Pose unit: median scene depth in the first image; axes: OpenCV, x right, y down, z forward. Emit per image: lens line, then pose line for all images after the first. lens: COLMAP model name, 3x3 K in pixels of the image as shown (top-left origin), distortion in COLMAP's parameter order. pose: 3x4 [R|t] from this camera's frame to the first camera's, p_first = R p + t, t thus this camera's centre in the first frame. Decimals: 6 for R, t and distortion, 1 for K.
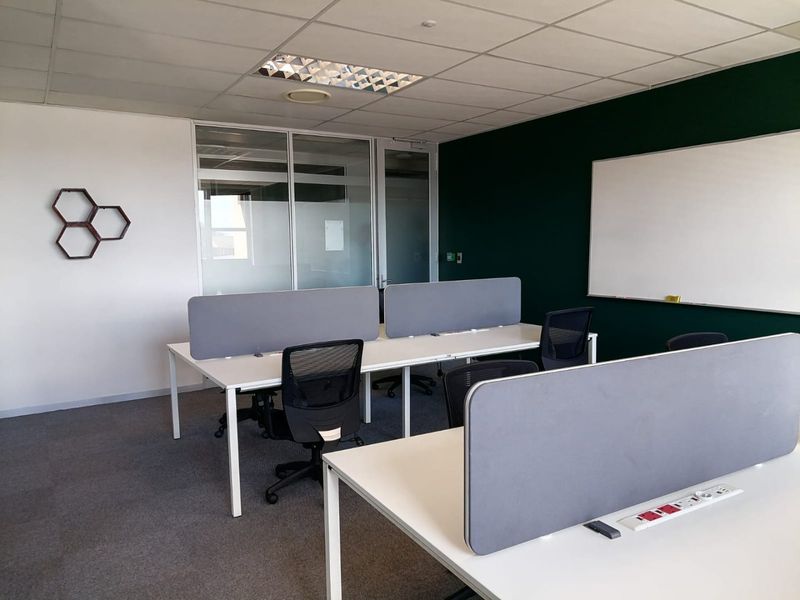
lens RADIAL K [[633.4, 0, 400.3], [0, 633.4, 302.4], [0, 0, 1]] dist [0.047725, -0.072871]
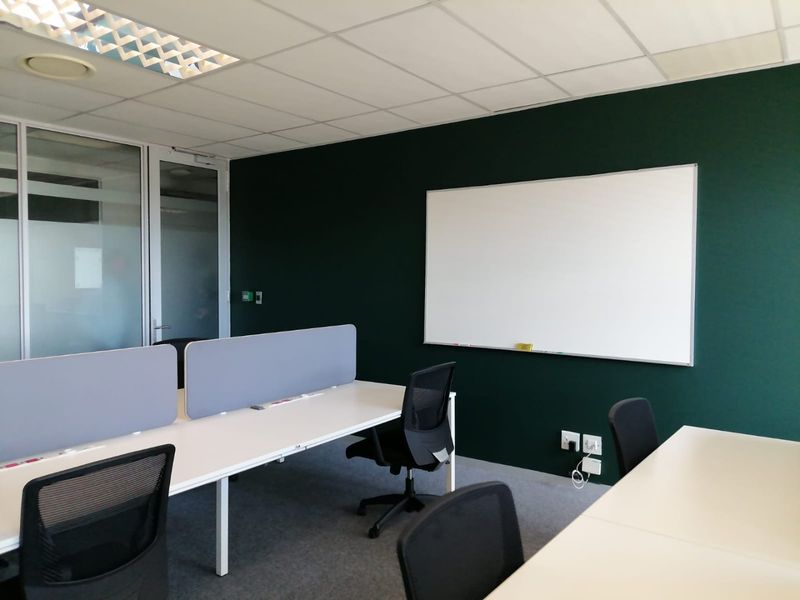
lens RADIAL K [[595.0, 0, 398.8], [0, 595.0, 297.3], [0, 0, 1]] dist [0.016256, -0.032220]
pose [[0.916711, -0.001674, 0.399548, -0.051475], [0.024190, 0.998389, -0.051319, -0.026875], [-0.398819, 0.056710, 0.915275, 0.219883]]
